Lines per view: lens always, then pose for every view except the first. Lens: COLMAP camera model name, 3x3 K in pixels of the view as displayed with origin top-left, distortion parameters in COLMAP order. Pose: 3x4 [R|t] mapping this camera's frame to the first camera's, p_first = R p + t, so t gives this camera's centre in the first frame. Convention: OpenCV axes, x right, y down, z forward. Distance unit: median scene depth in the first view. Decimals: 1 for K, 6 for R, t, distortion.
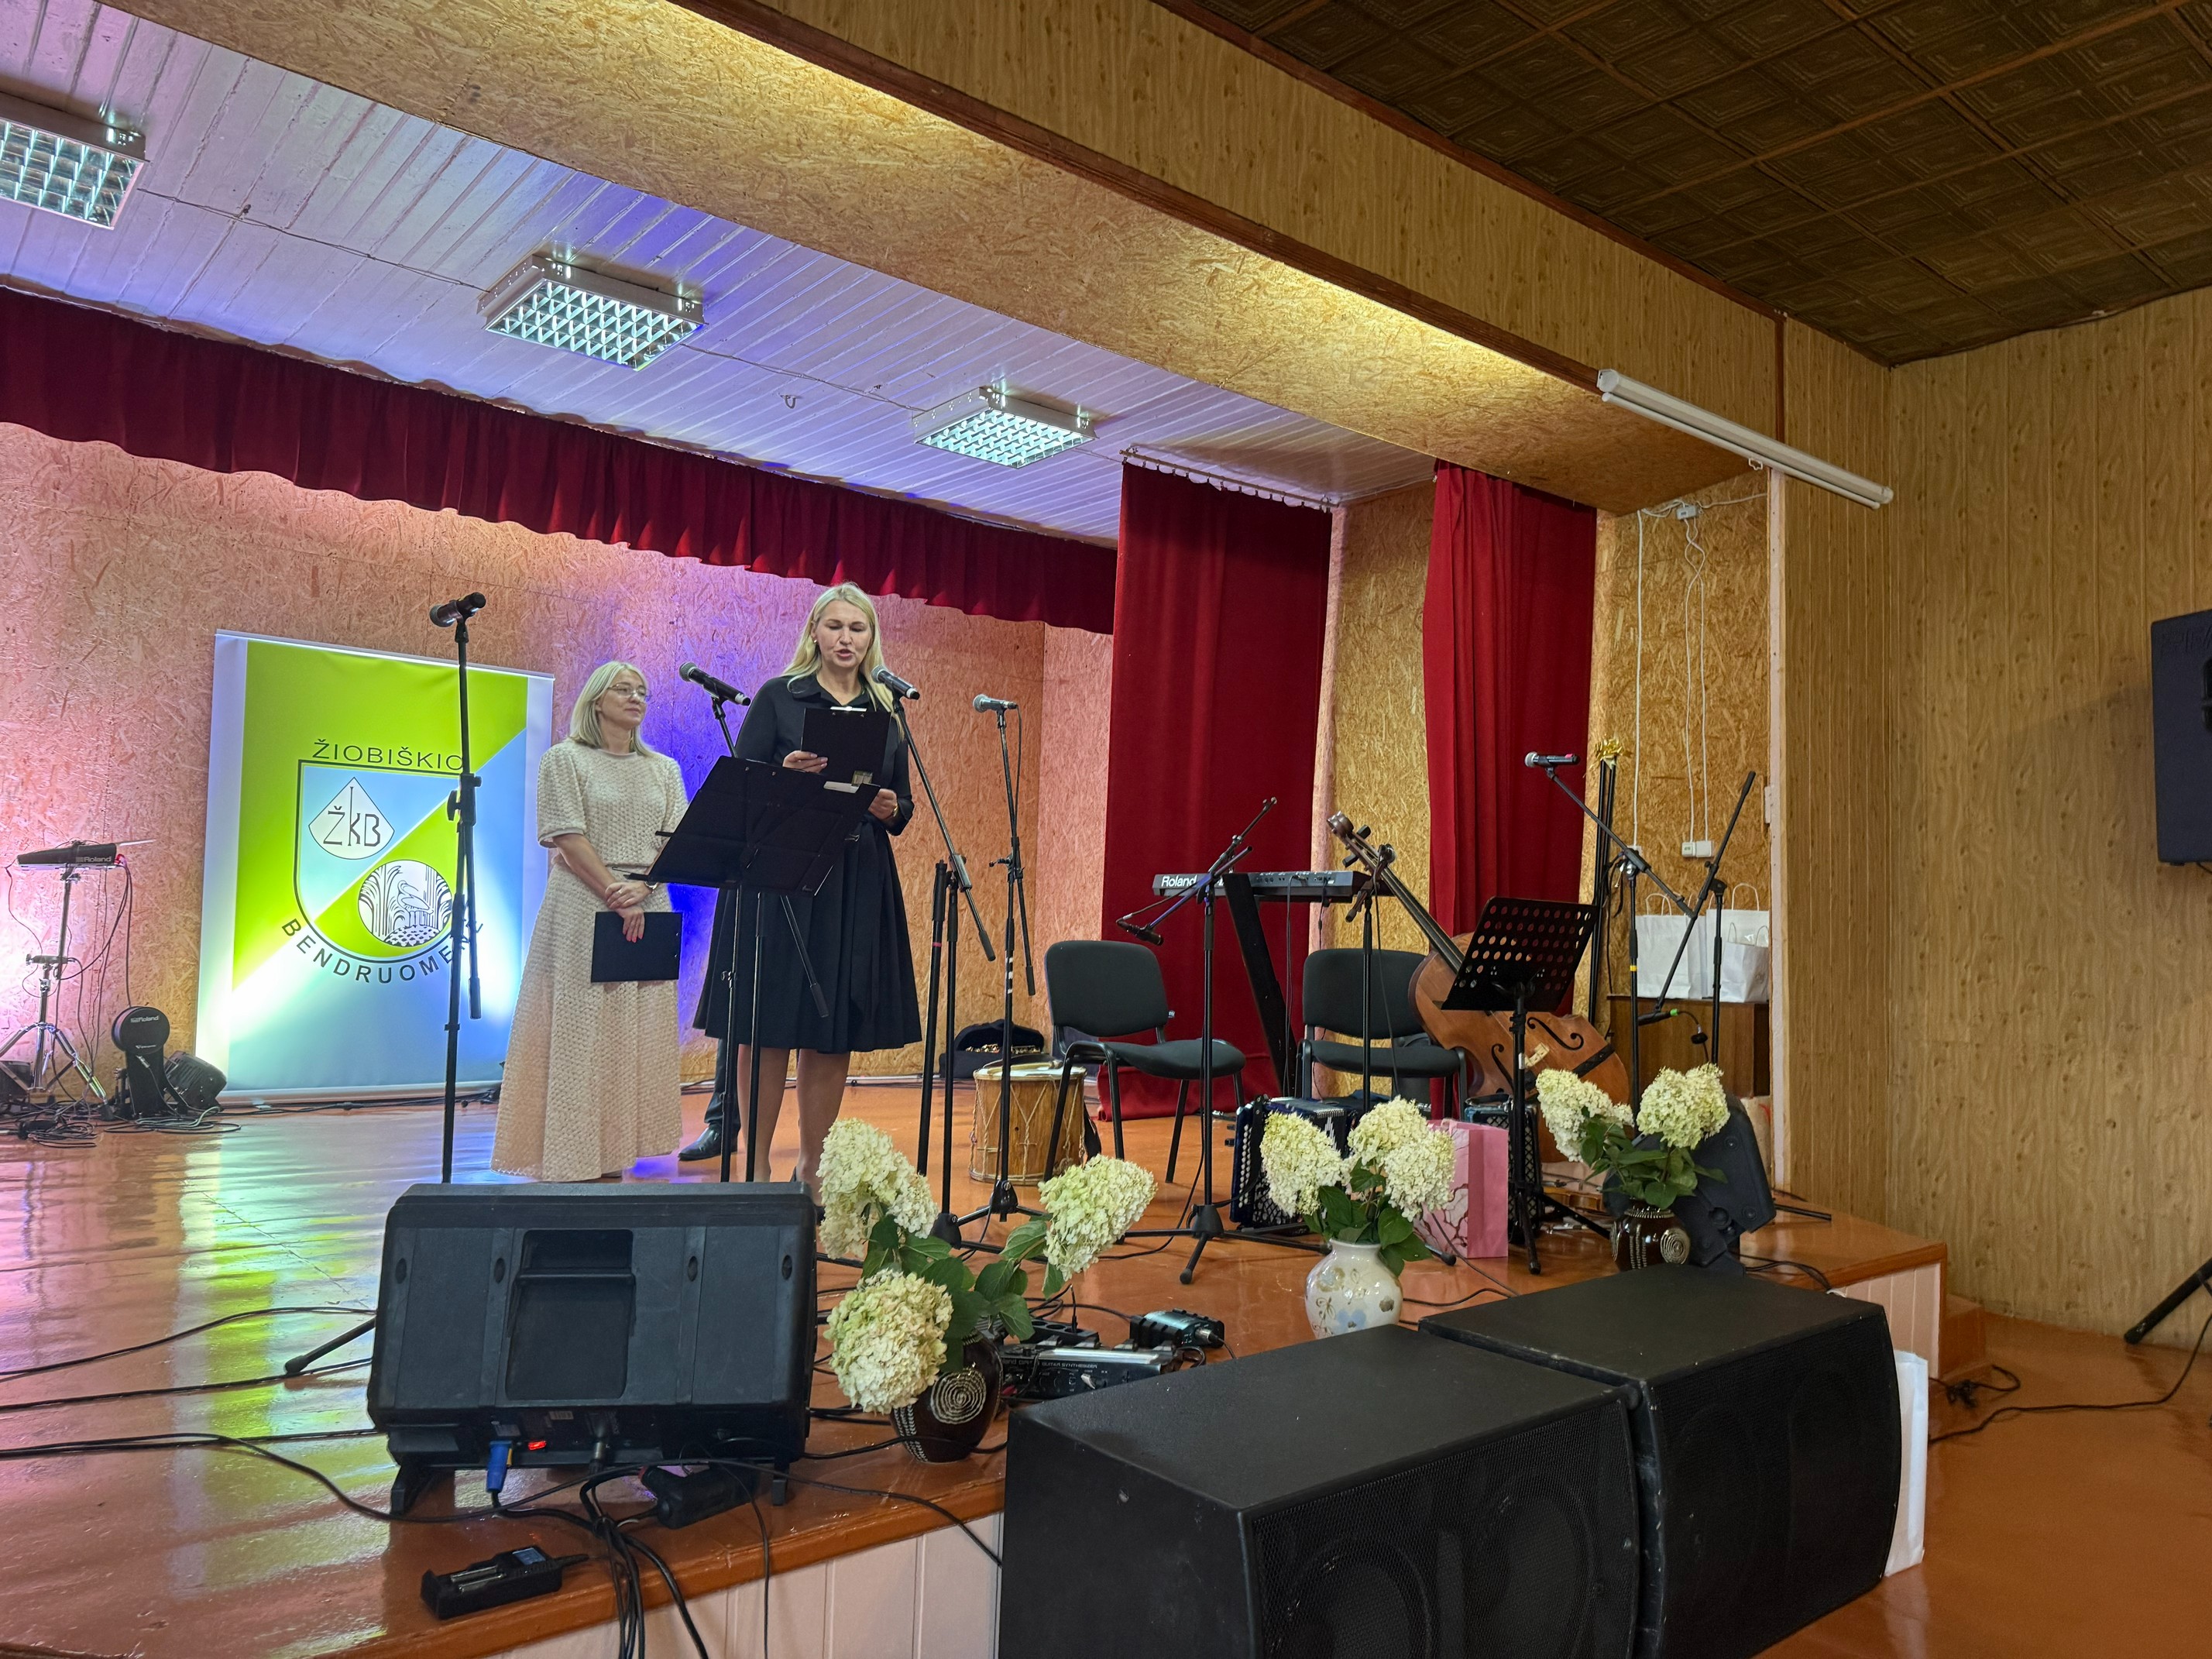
lens RADIAL K [[1533.9, 0, 1096.2], [0, 1533.9, 817.5], [0, 0, 1]] dist [0.123363, -0.145620]
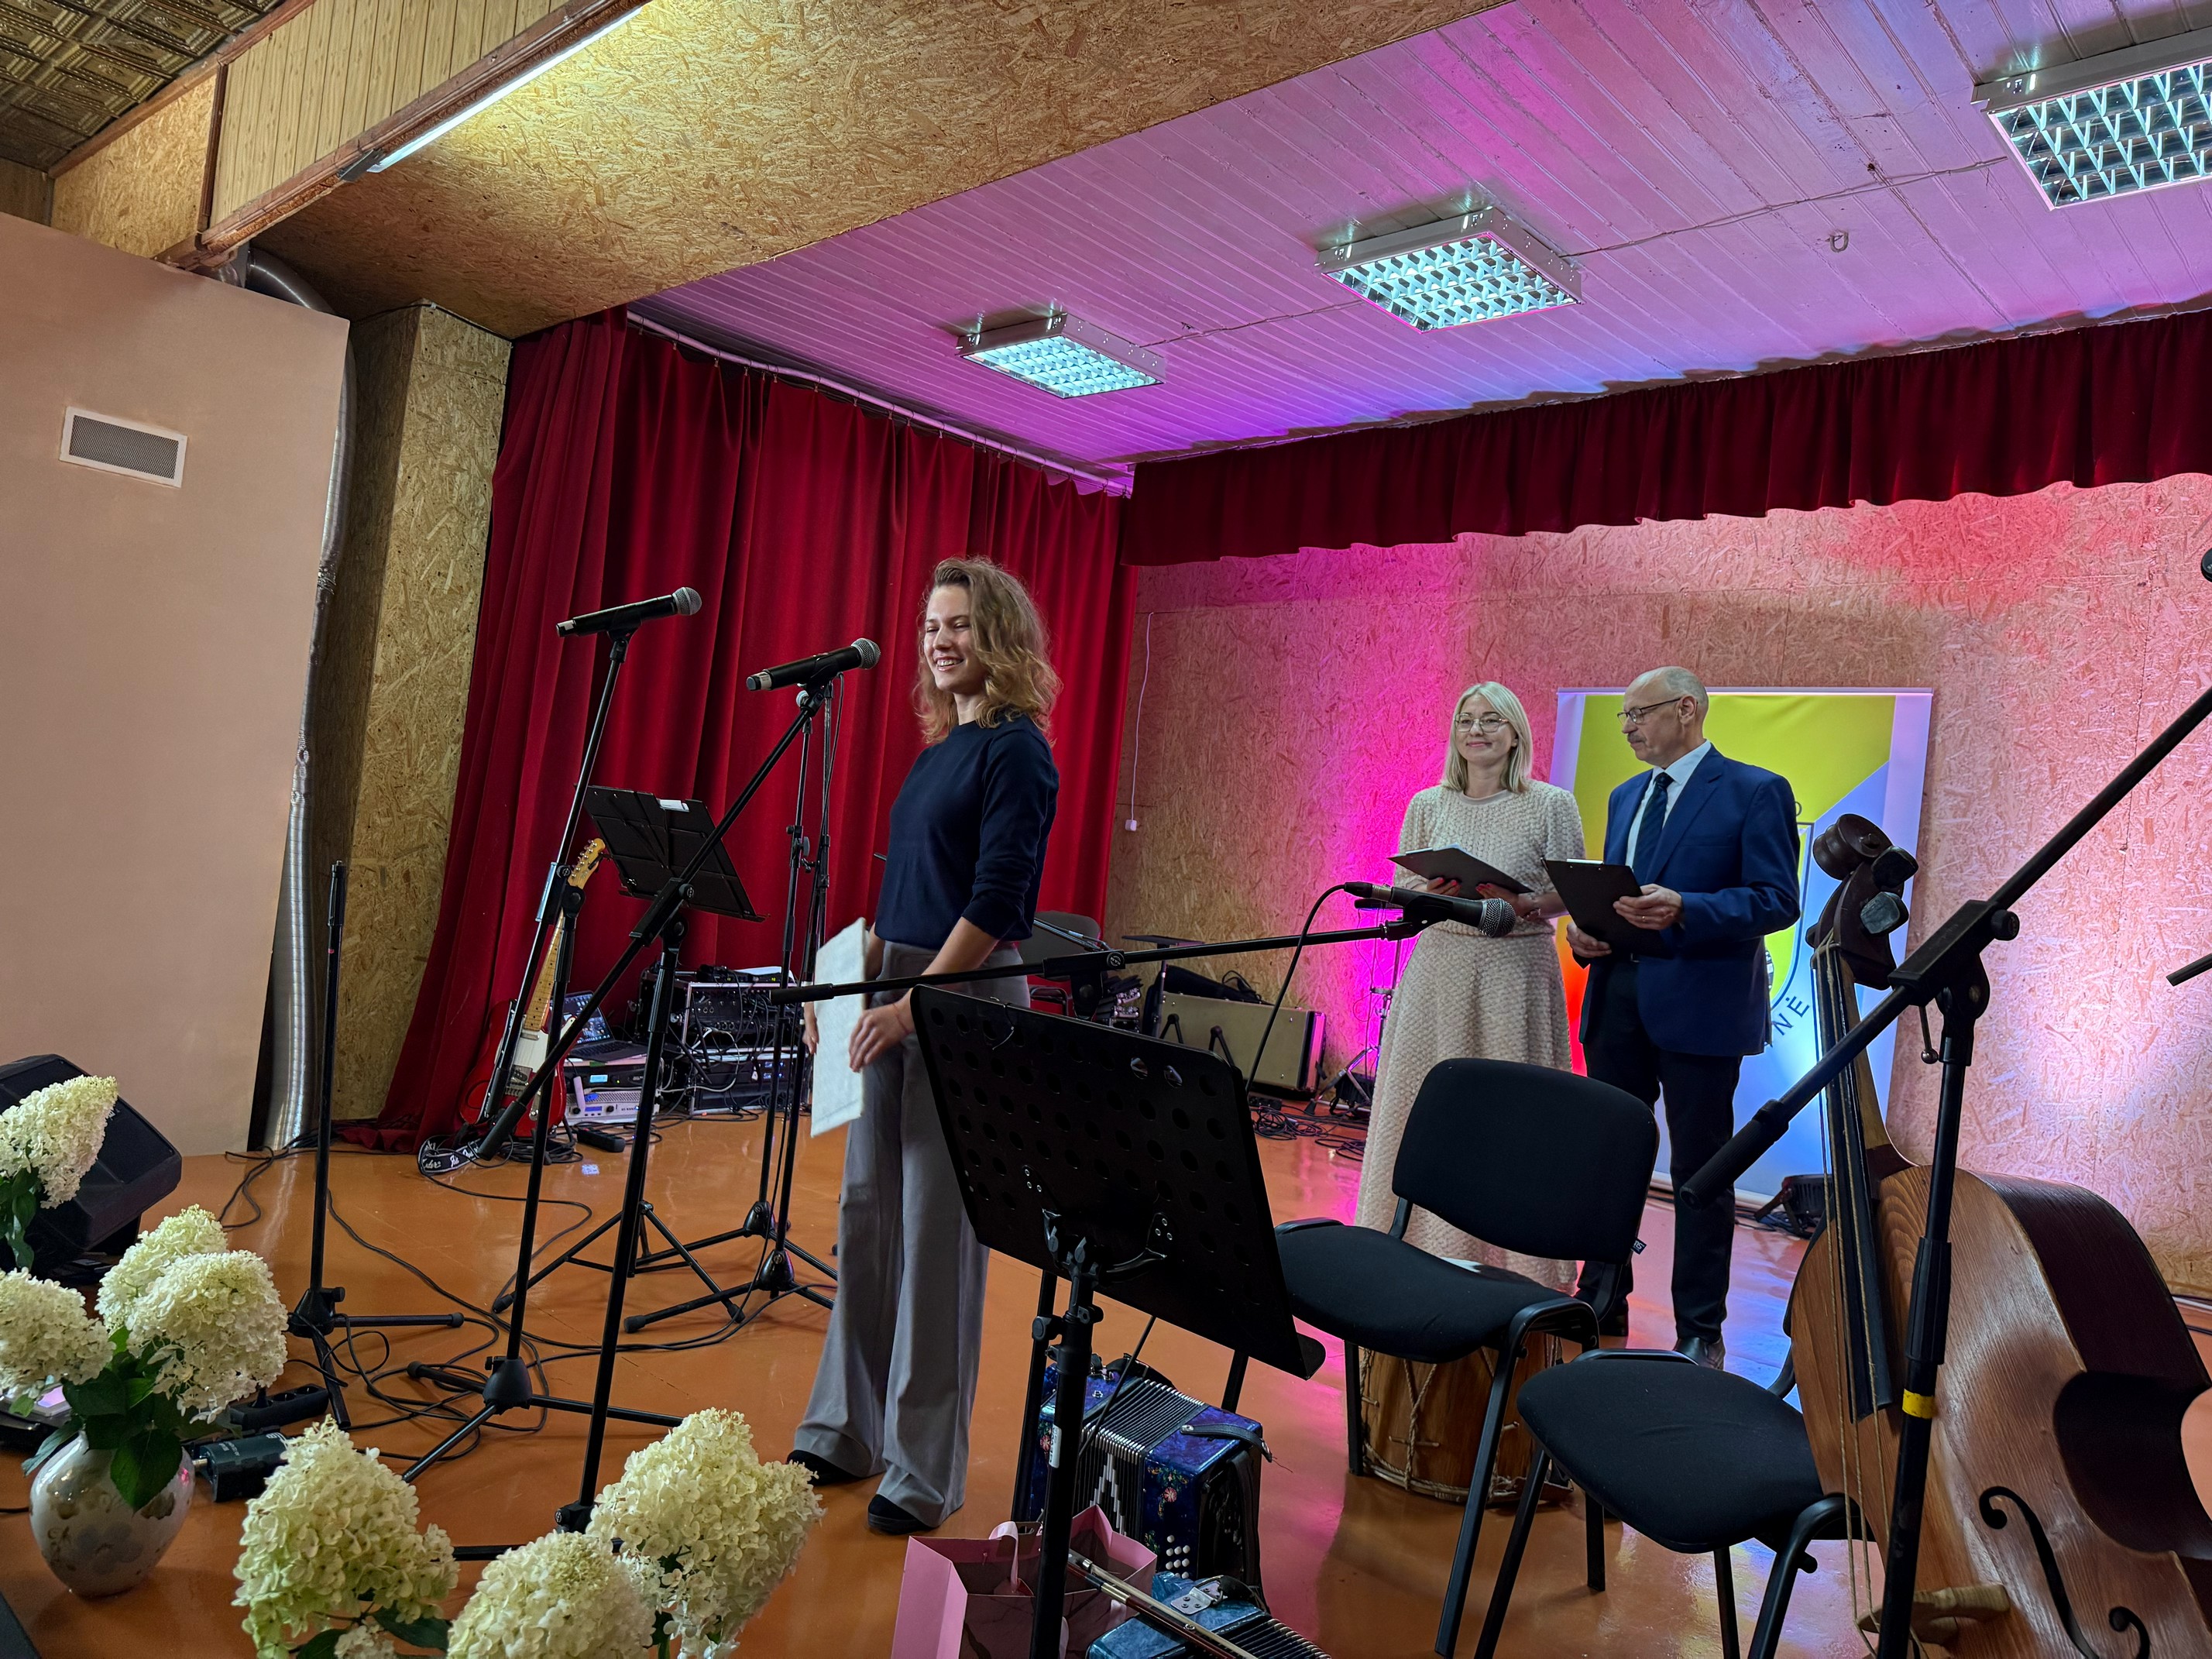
lens RADIAL K [[1533.9, 0, 1096.2], [0, 1533.9, 817.5], [0, 0, 1]] dist [0.123363, -0.145620]
pose [[0.125102, -0.035349, -0.991514, 0.391020], [-0.017182, 0.999138, -0.037789, 0.007402], [0.991995, 0.021763, 0.124386, 0.569904]]
